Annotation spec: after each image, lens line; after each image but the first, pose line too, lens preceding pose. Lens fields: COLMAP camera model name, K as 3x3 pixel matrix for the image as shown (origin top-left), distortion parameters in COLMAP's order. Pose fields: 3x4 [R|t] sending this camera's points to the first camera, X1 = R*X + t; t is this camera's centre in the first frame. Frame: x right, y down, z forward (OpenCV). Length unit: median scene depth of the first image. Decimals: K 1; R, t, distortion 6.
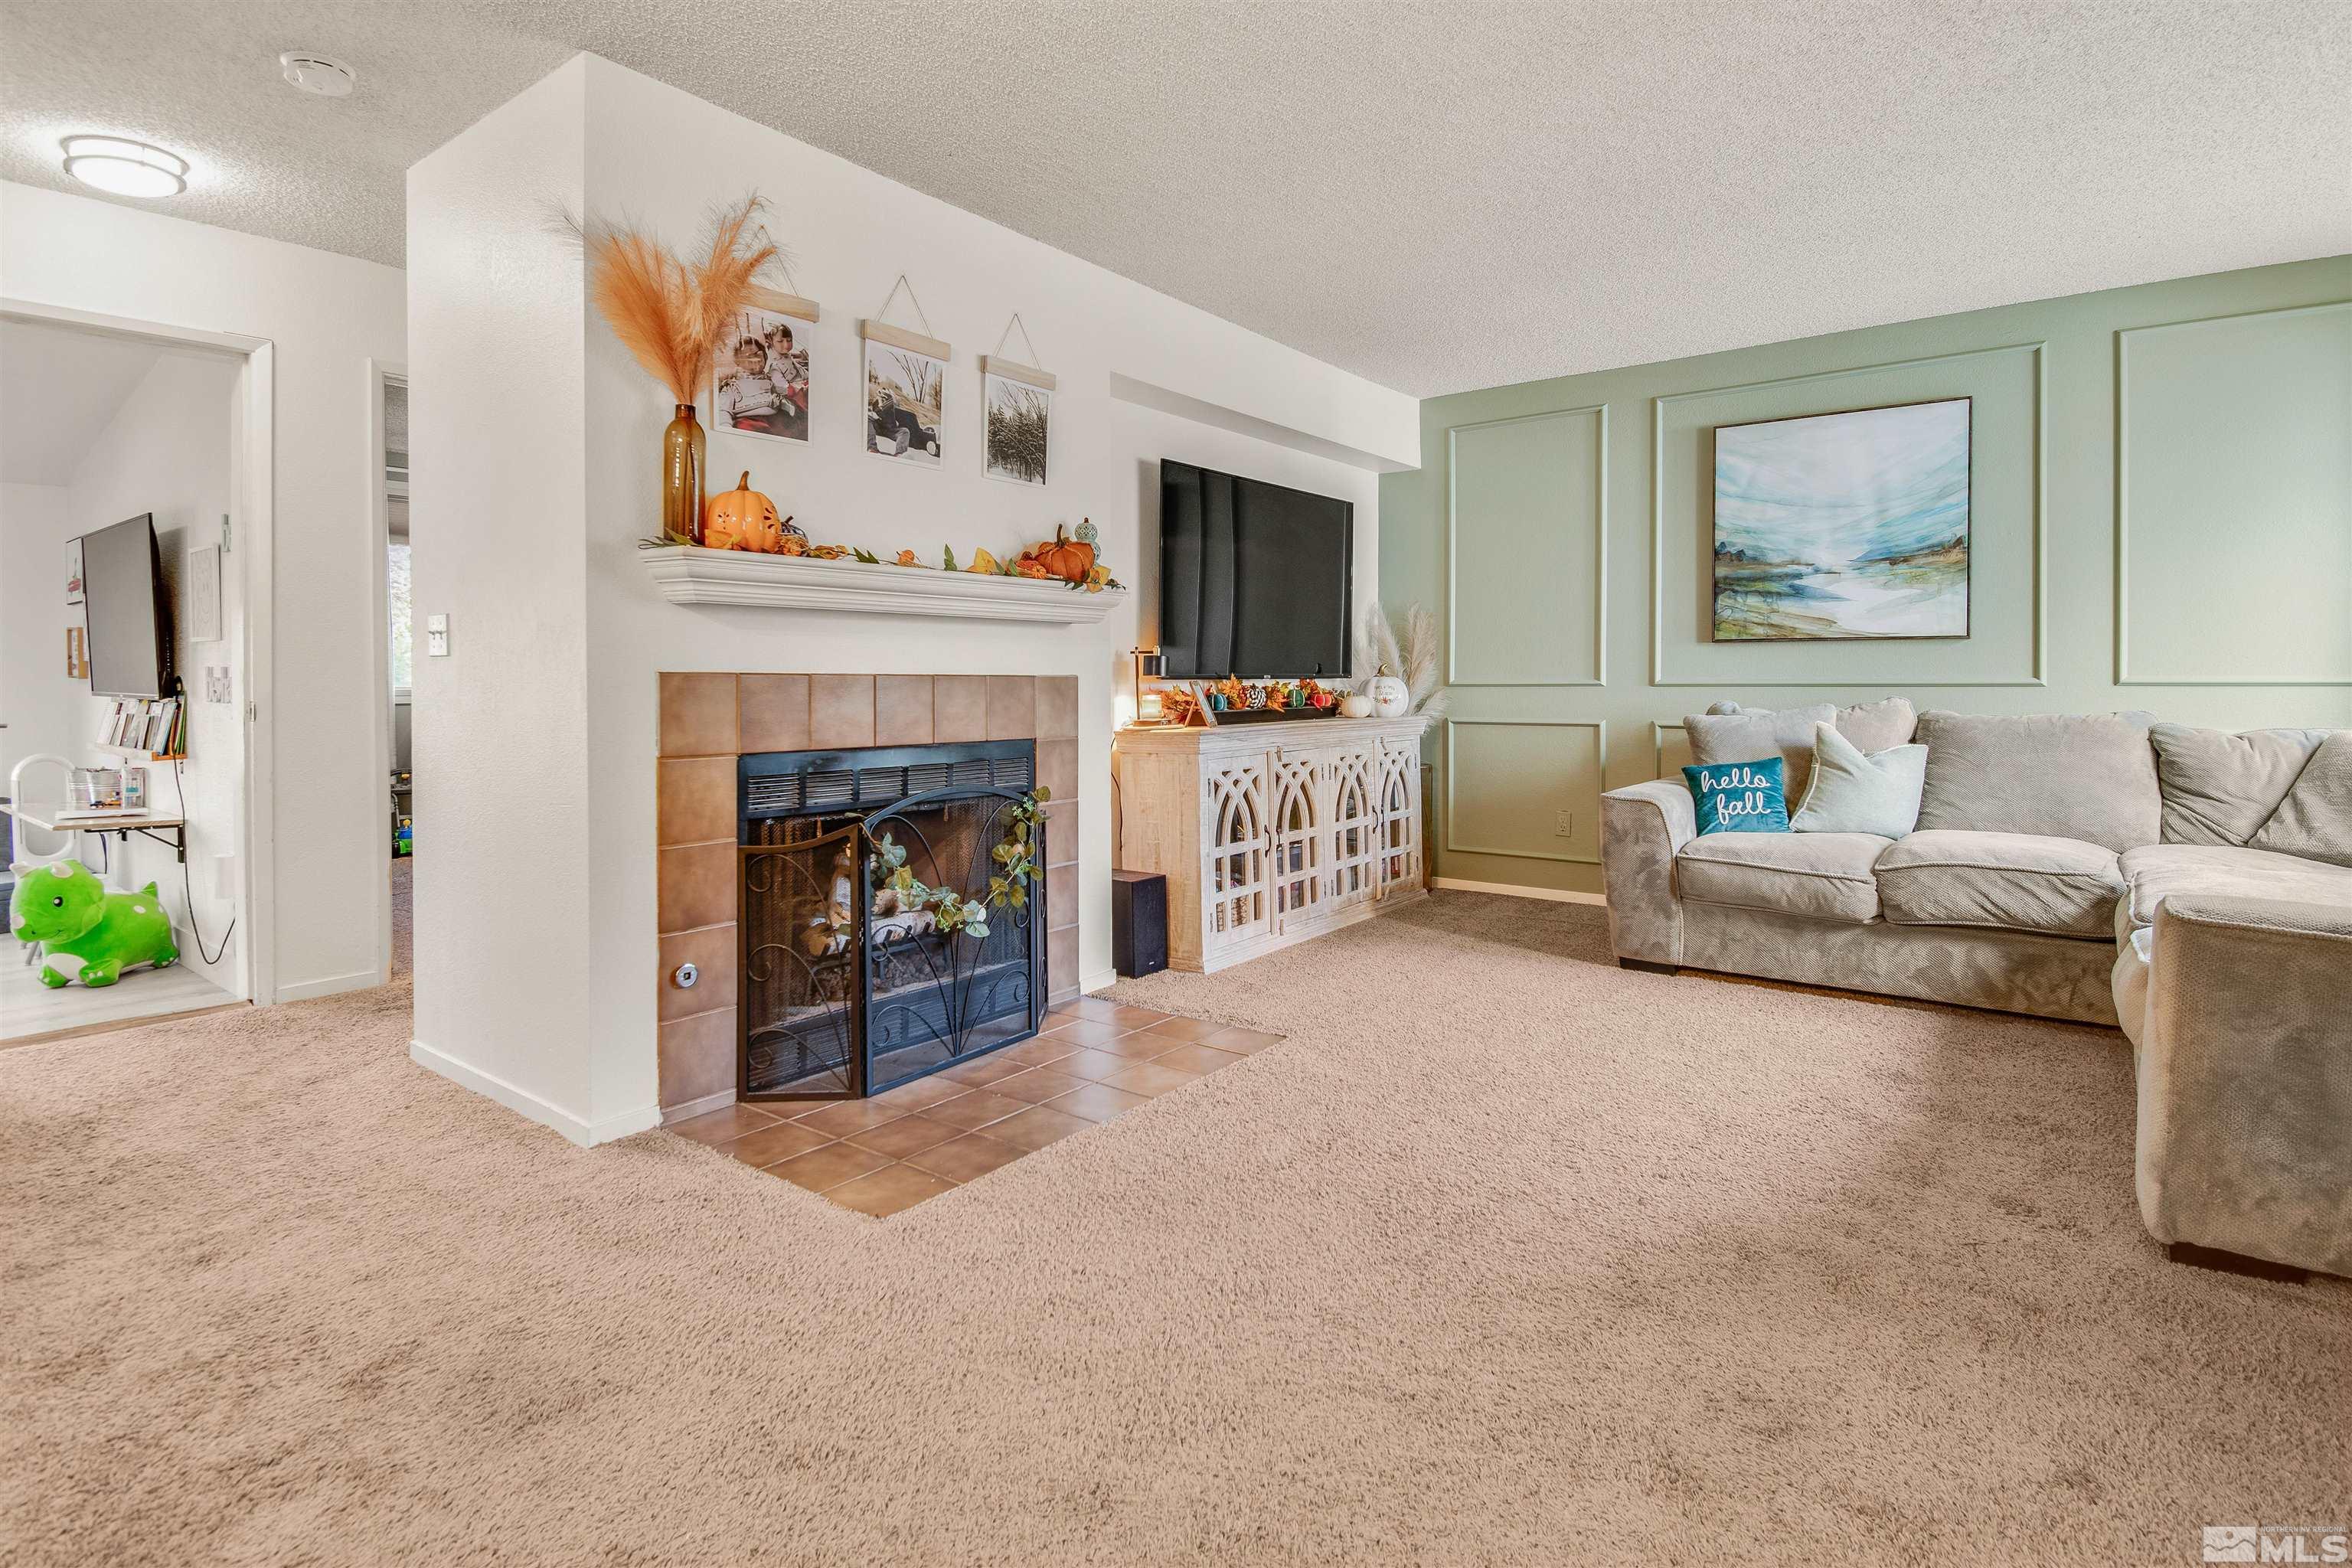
lens RADIAL K [[1152.3, 0, 1177.6], [0, 1152.3, 681.2], [0, 0, 1]] dist [0.015061, -0.015675]
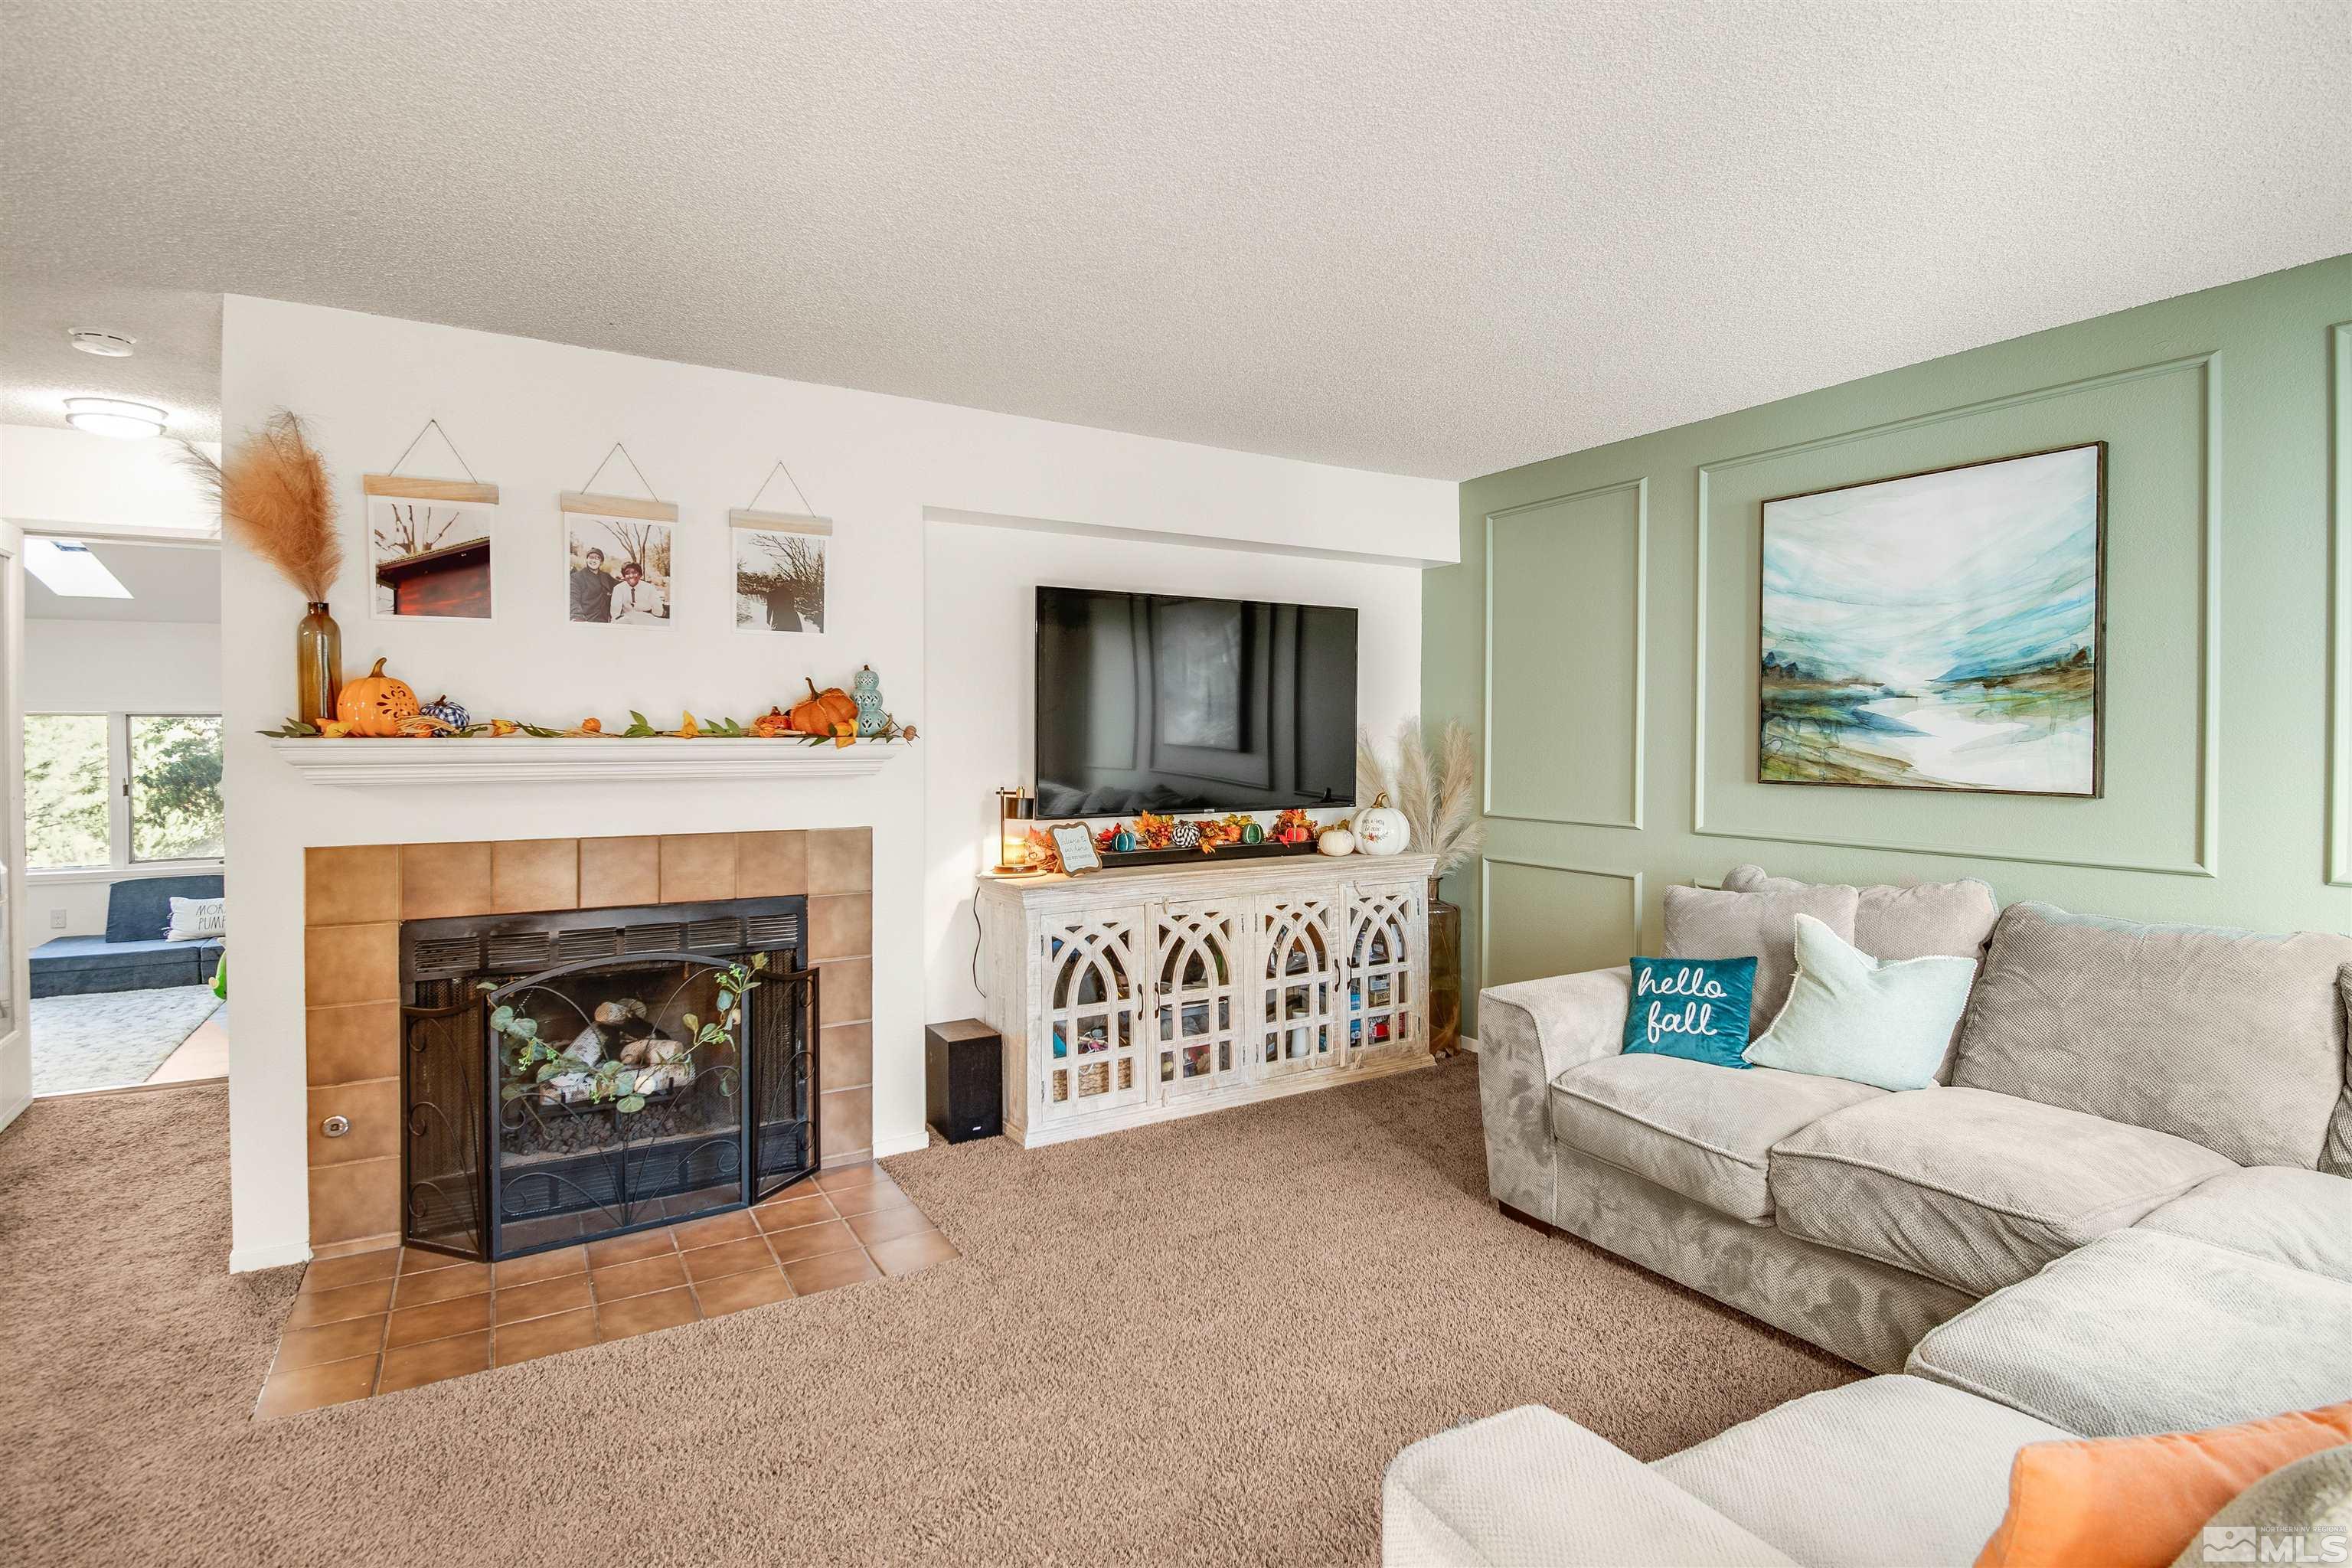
lens RADIAL K [[1111.7, 0, 1214.8], [0, 1111.7, 735.1], [0, 0, 1]] dist [0.011464, -0.017991]
pose [[0.930952, 0.006820, -0.365077, 0.473170], [-0.005402, 0.999973, 0.004906, -0.080149], [0.365101, -0.002595, 0.930964, 0.217957]]
